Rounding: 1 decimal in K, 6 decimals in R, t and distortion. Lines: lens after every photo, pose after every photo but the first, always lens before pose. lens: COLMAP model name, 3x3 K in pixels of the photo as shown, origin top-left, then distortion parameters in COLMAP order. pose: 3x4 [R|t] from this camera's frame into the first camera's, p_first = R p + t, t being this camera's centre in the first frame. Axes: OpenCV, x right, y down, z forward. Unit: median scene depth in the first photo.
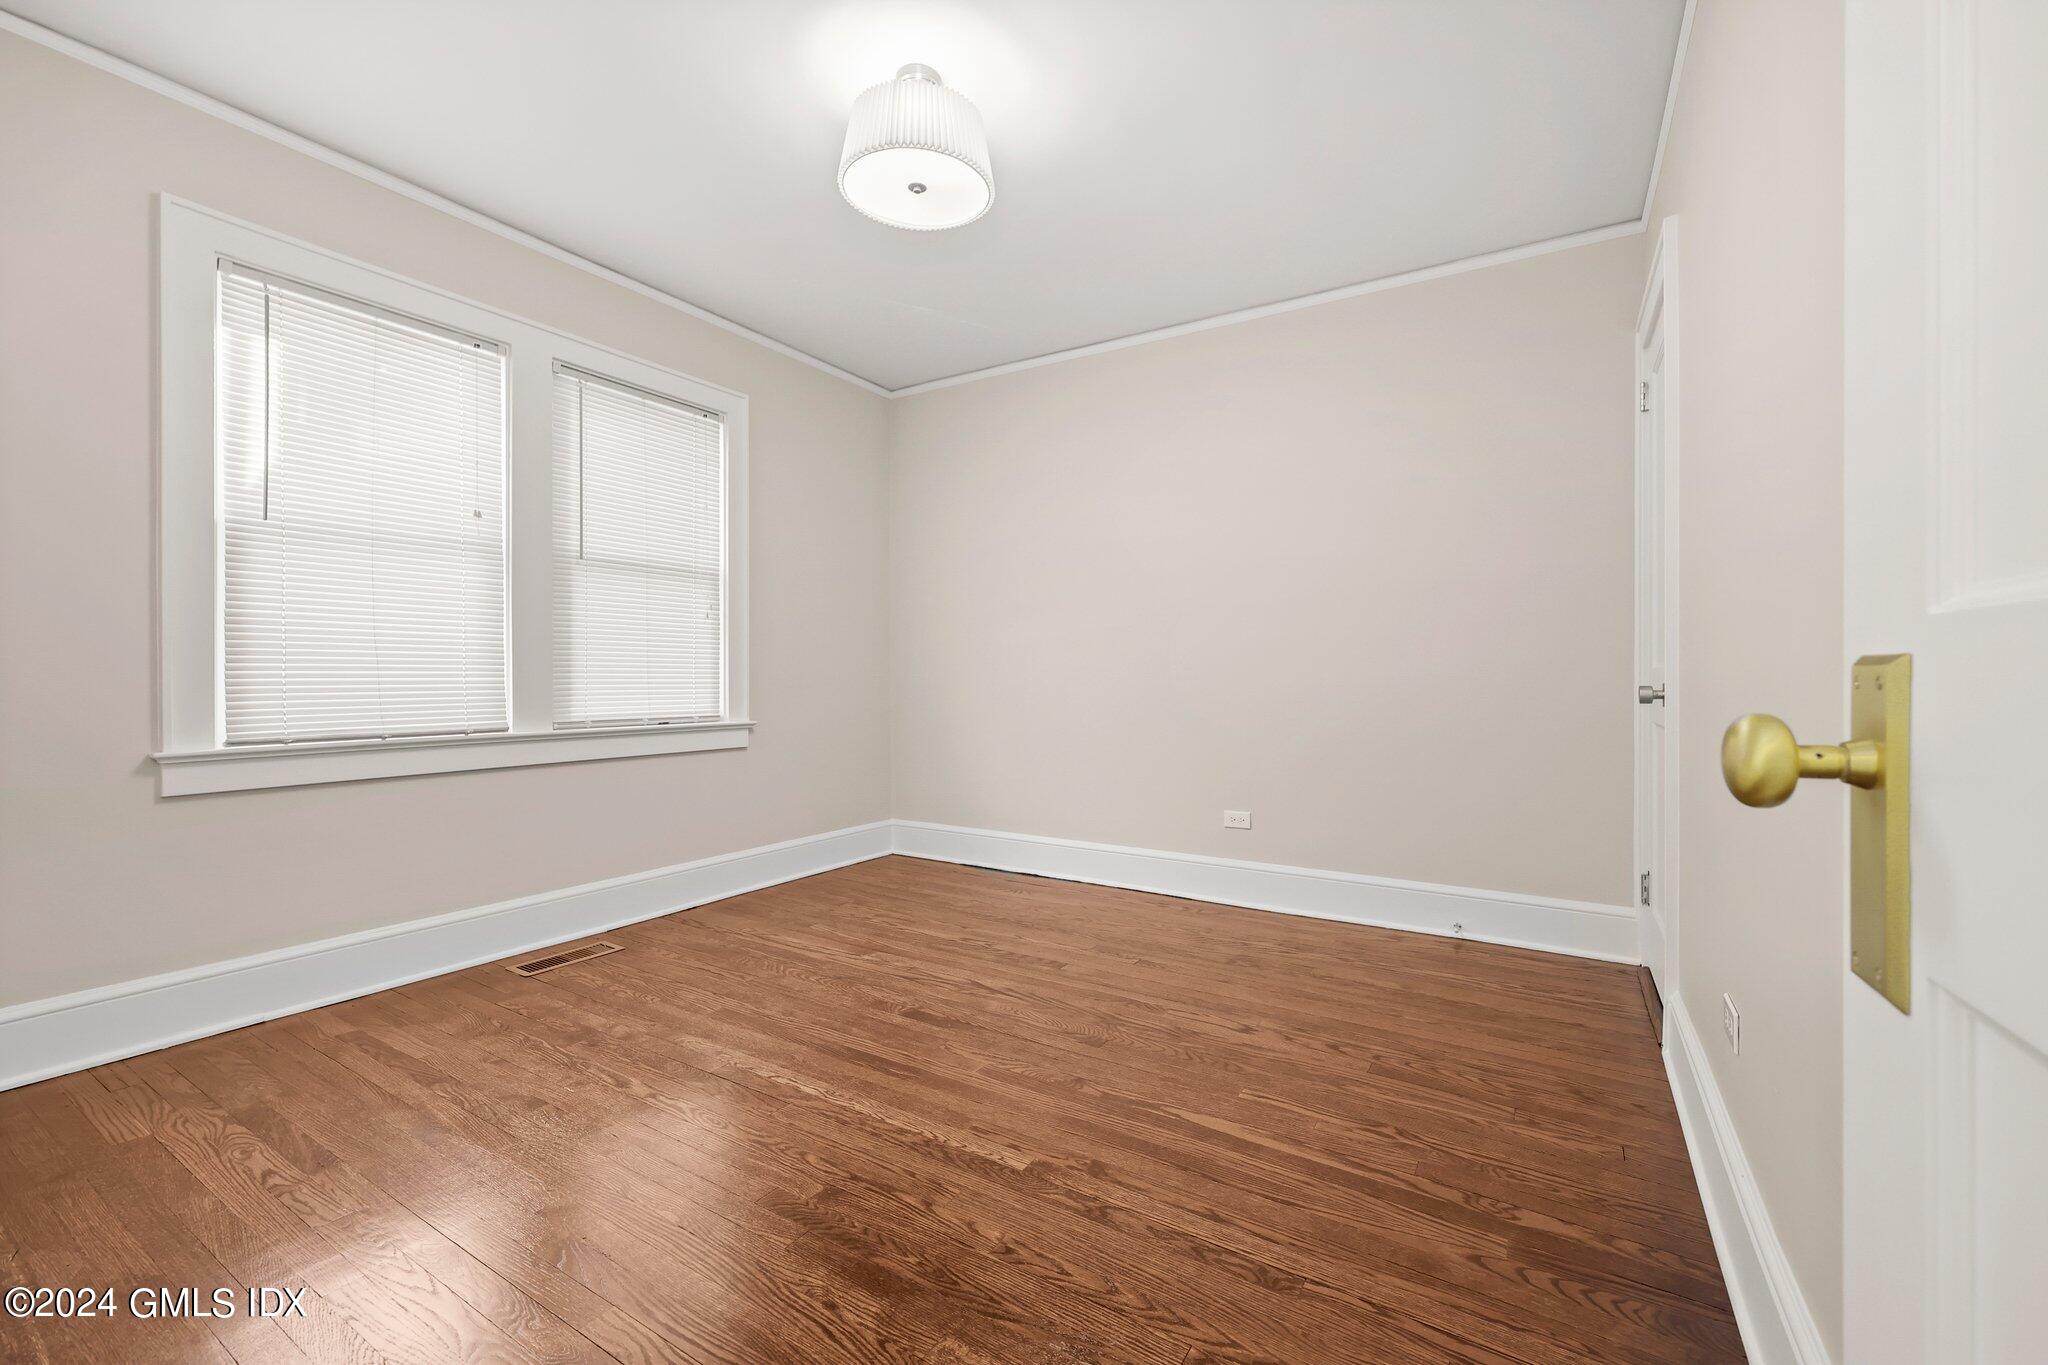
lens RADIAL K [[831.1, 0, 1024.0], [0, 831.1, 682.5], [0, 0, 1]] dist [-0.000811, 0.000003]
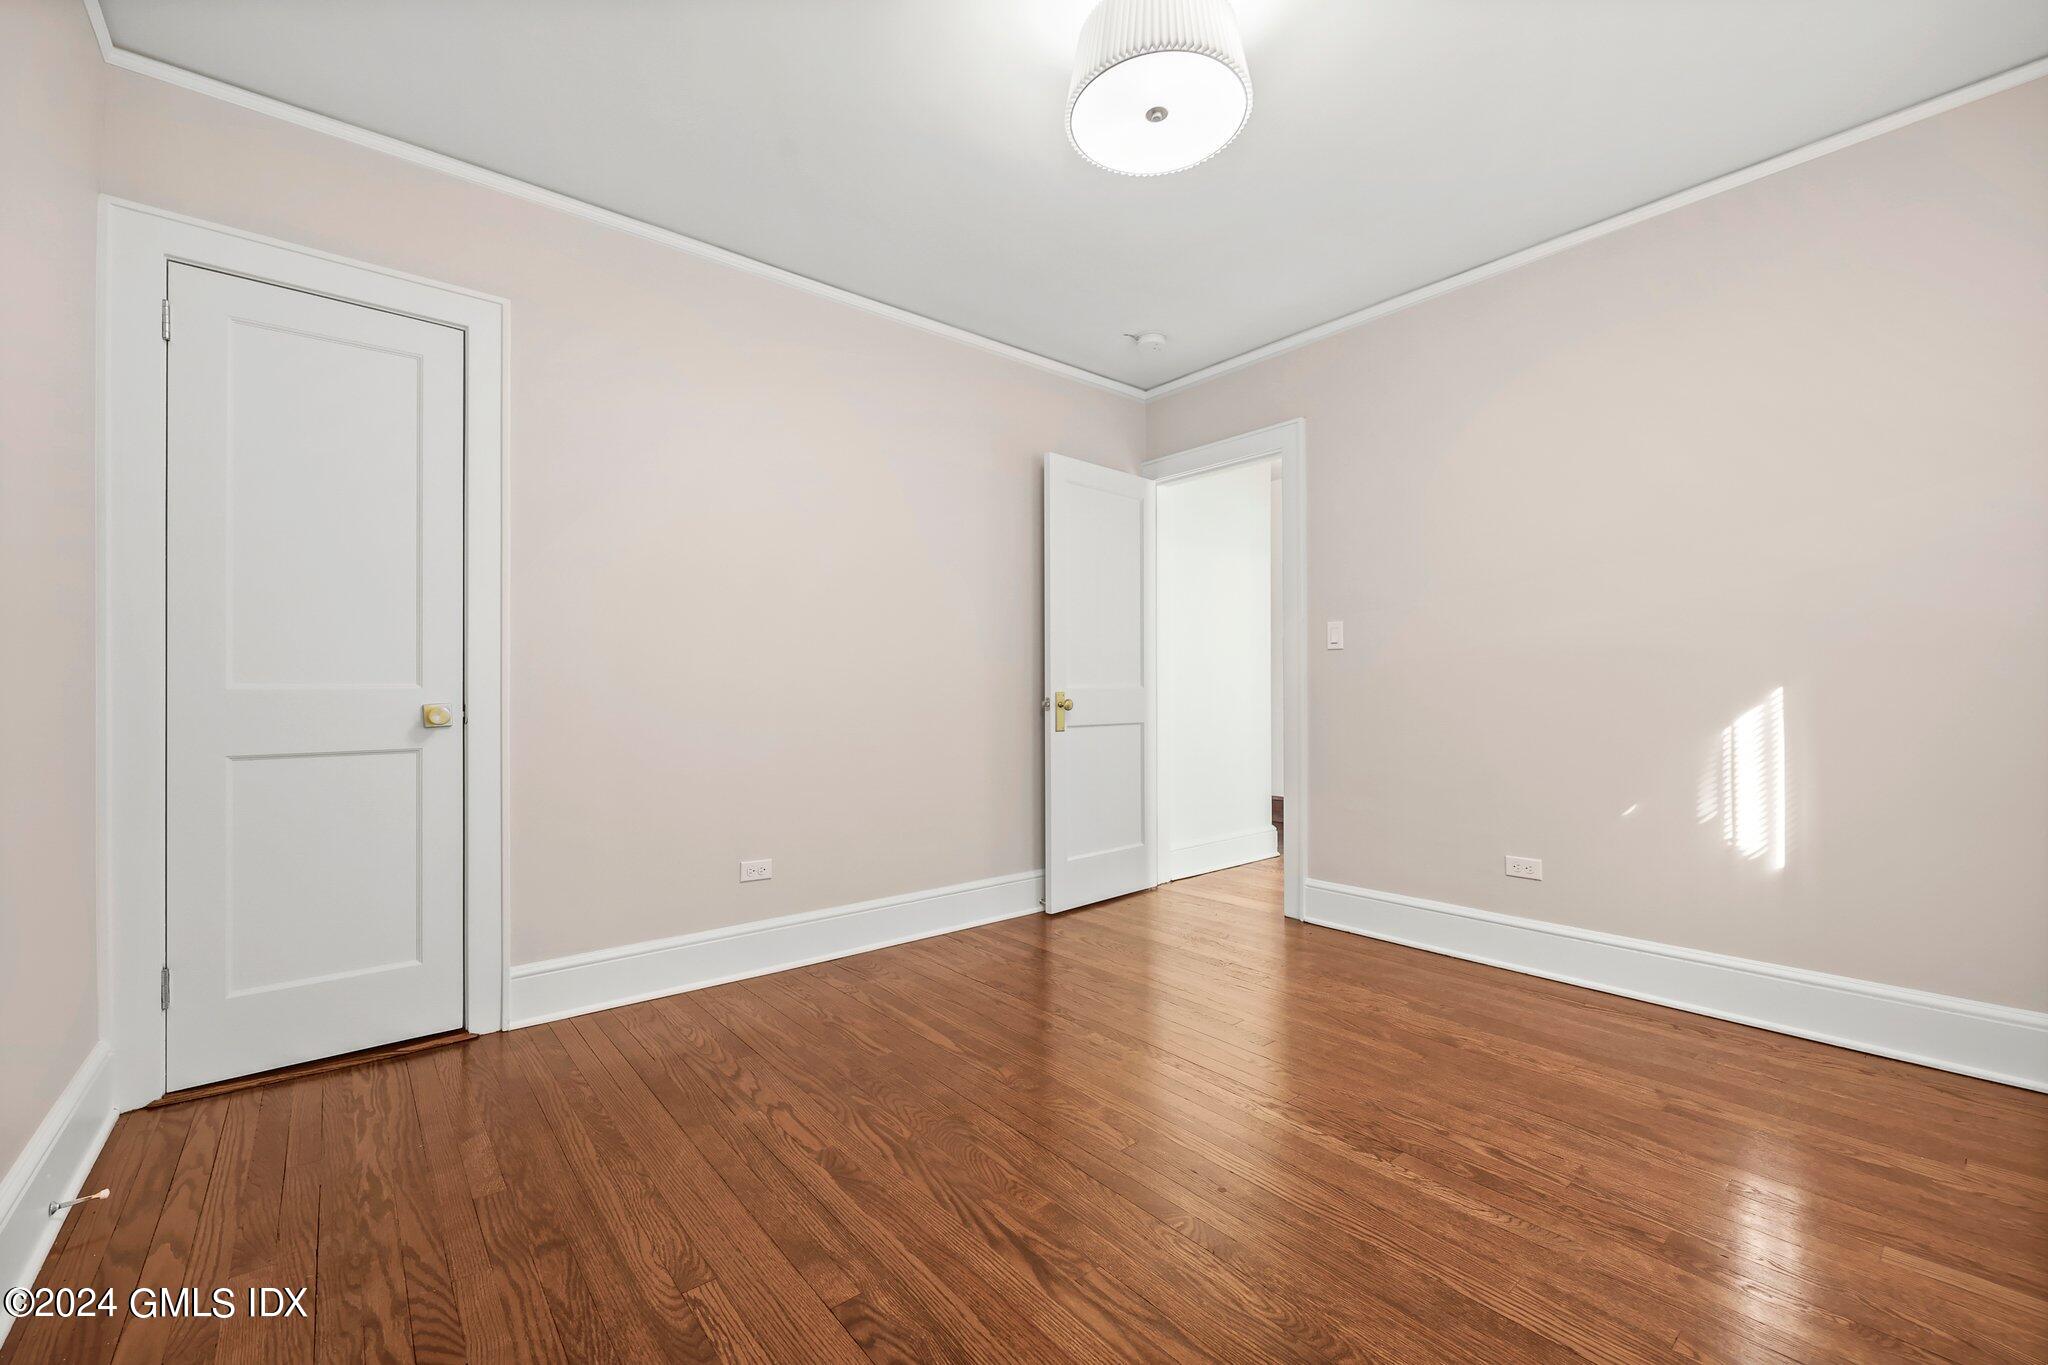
lens RADIAL K [[831.1, 0, 1024.0], [0, 831.1, 682.5], [0, 0, 1]] dist [-0.000811, 0.000003]
pose [[-0.948666, 0.006953, 0.316204, -0.251764], [0.007083, 0.999975, -0.000738, -0.019921], [-0.316201, 0.001539, -0.948691, 1.751983]]
